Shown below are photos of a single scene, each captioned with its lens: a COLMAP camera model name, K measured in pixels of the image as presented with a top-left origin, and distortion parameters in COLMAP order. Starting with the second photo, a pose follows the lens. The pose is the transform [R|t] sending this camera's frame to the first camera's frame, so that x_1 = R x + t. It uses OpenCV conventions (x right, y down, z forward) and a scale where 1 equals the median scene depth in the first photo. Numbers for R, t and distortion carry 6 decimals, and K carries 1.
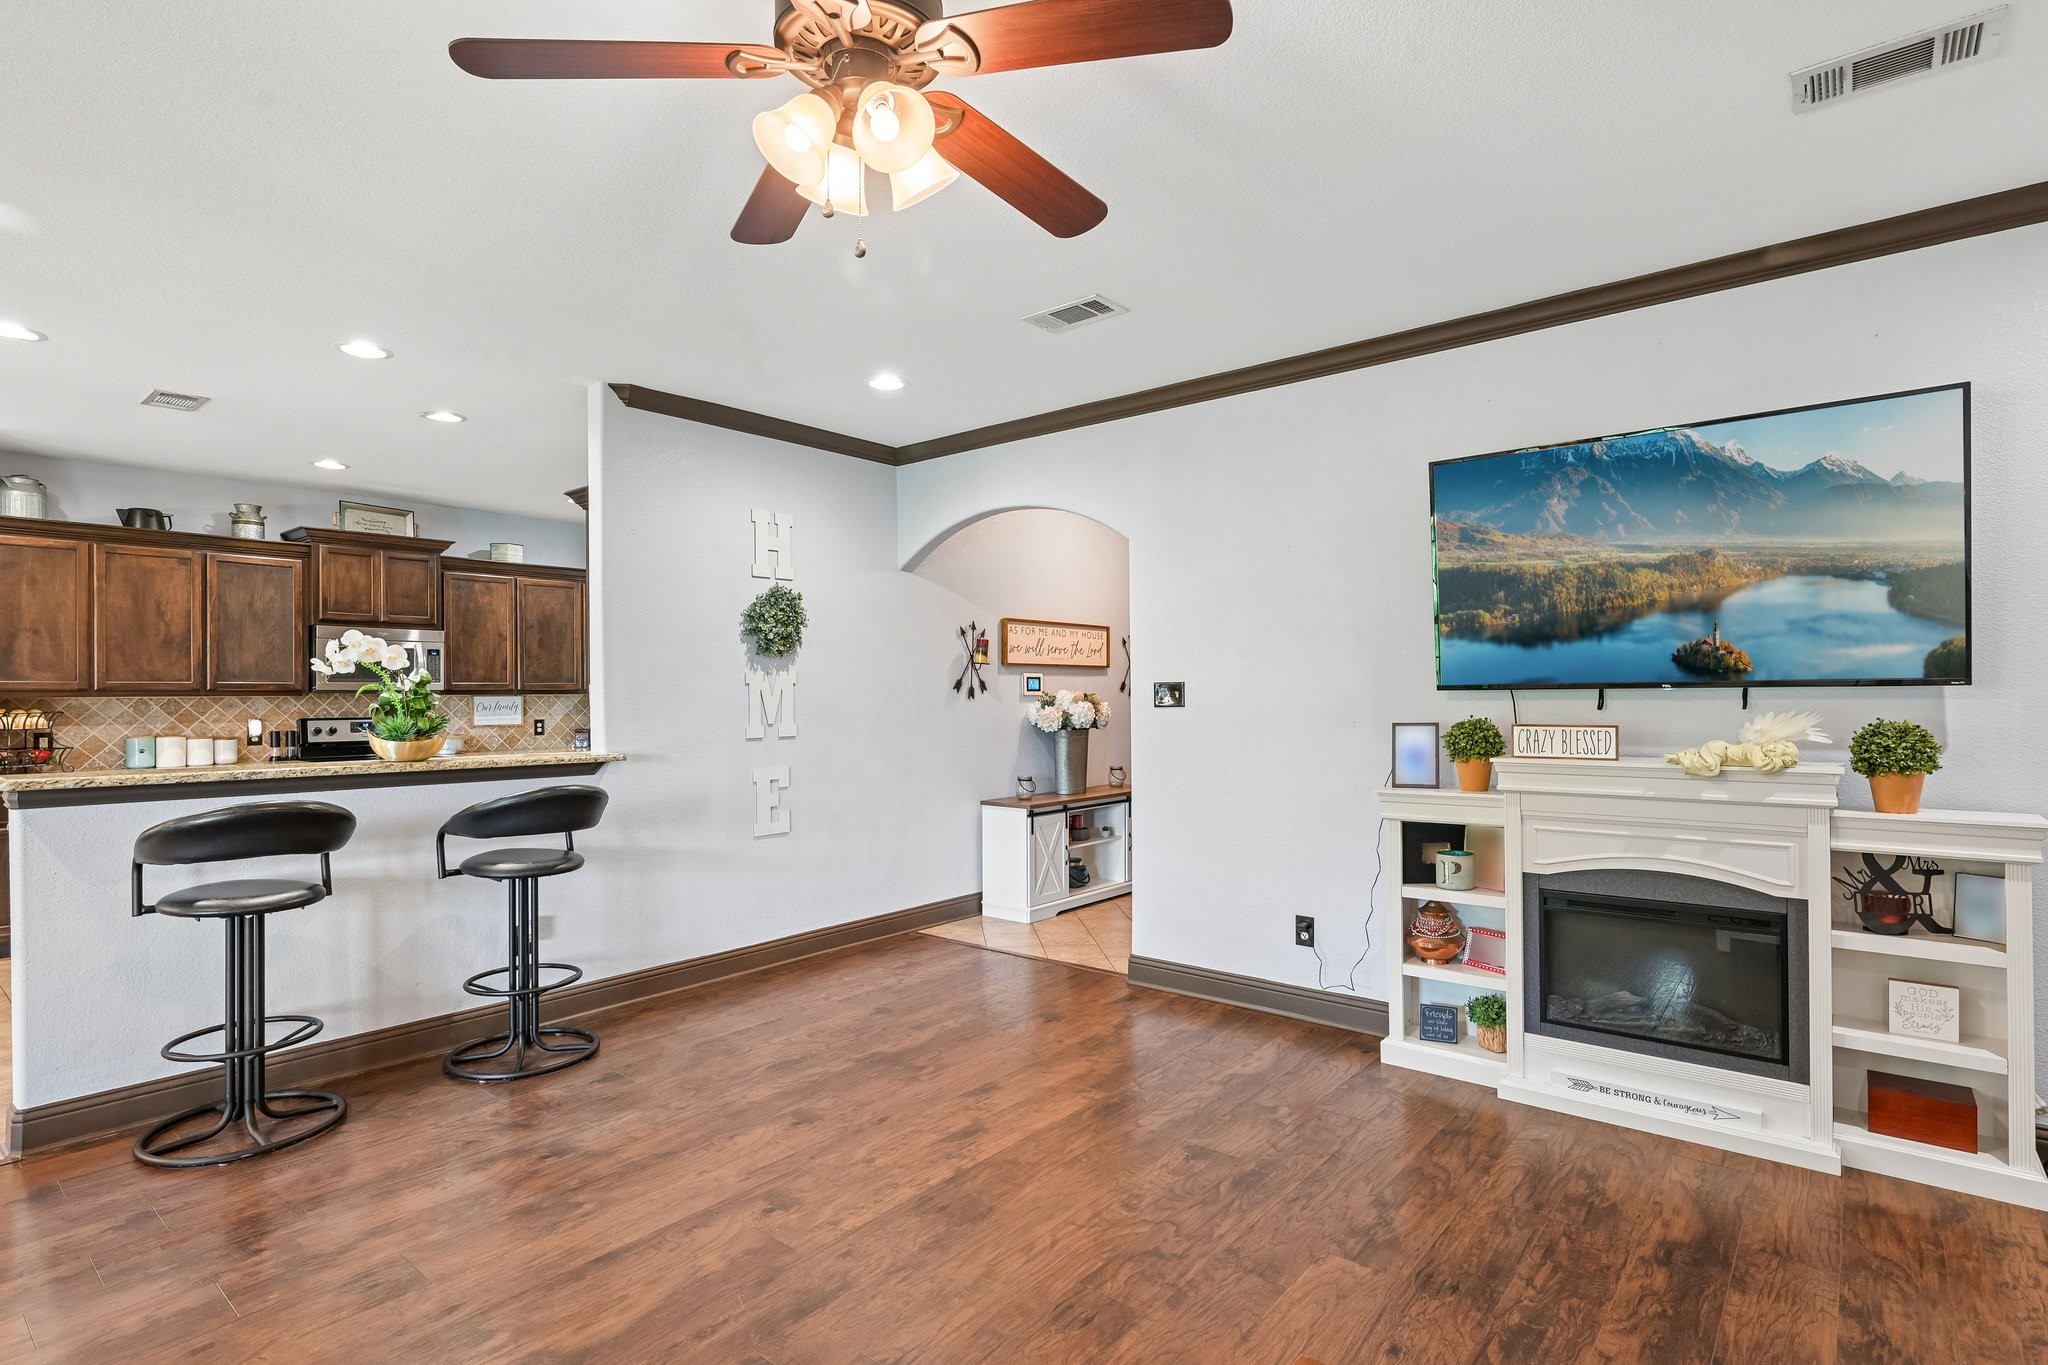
lens RADIAL K [[980.6, 0, 1024.2], [0, 980.6, 687.2], [0, 0, 1]] dist [0.000194, -0.000034]
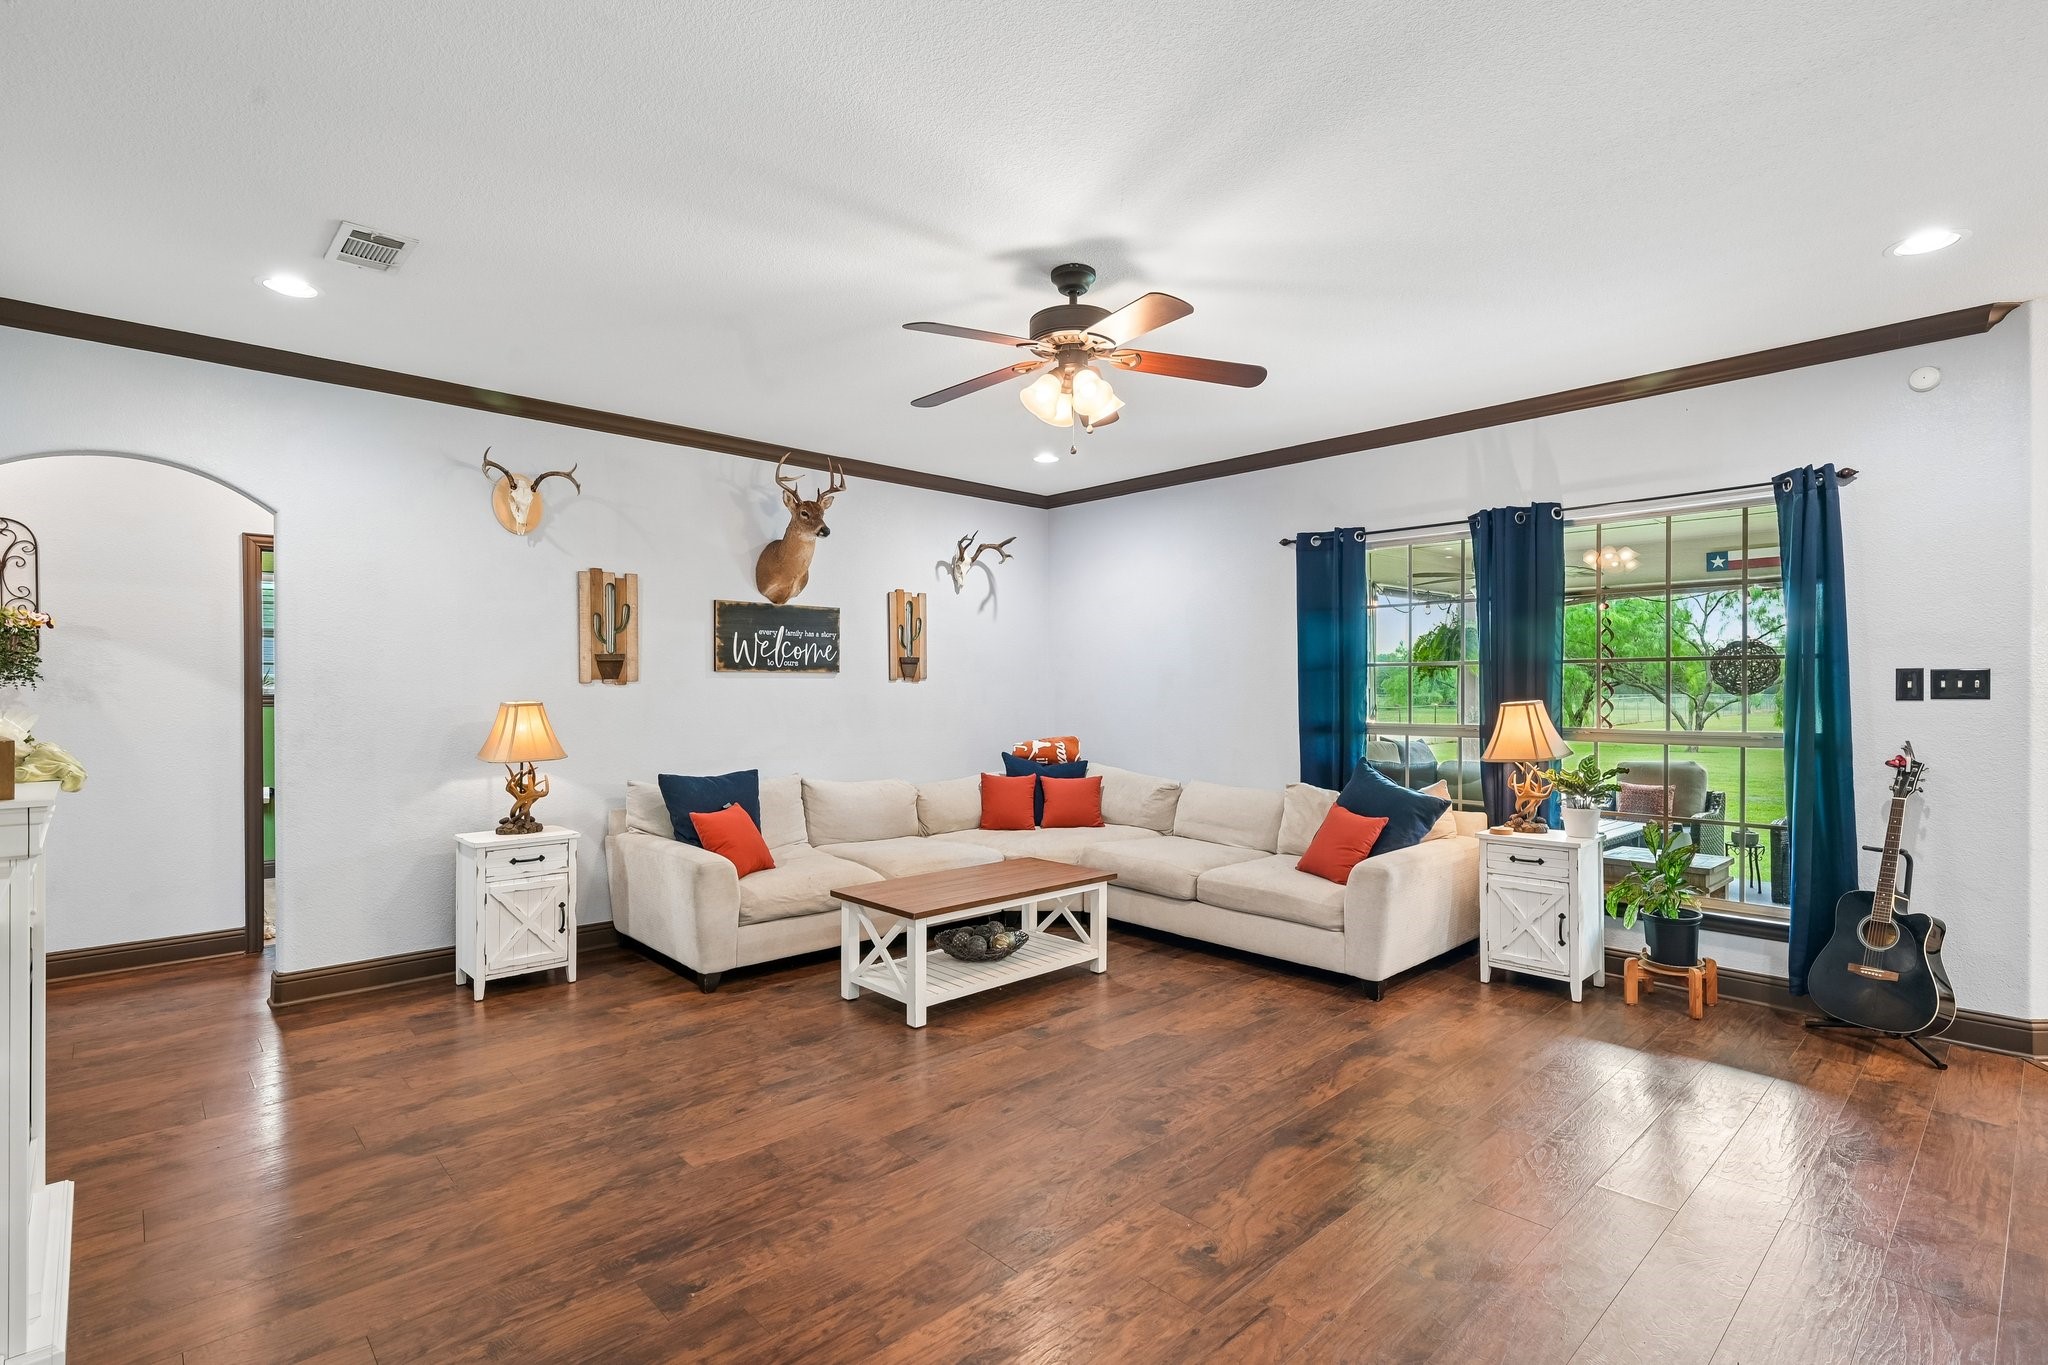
lens RADIAL K [[980.6, 0, 1024.7], [0, 980.6, 687.3], [0, 0, 1]] dist [0.000194, -0.000034]
pose [[-0.991355, 0.006621, 0.131039, -0.215434], [0.005898, 0.999965, -0.005904, 0.016952], [-0.131073, -0.005081, -0.991360, 1.951377]]
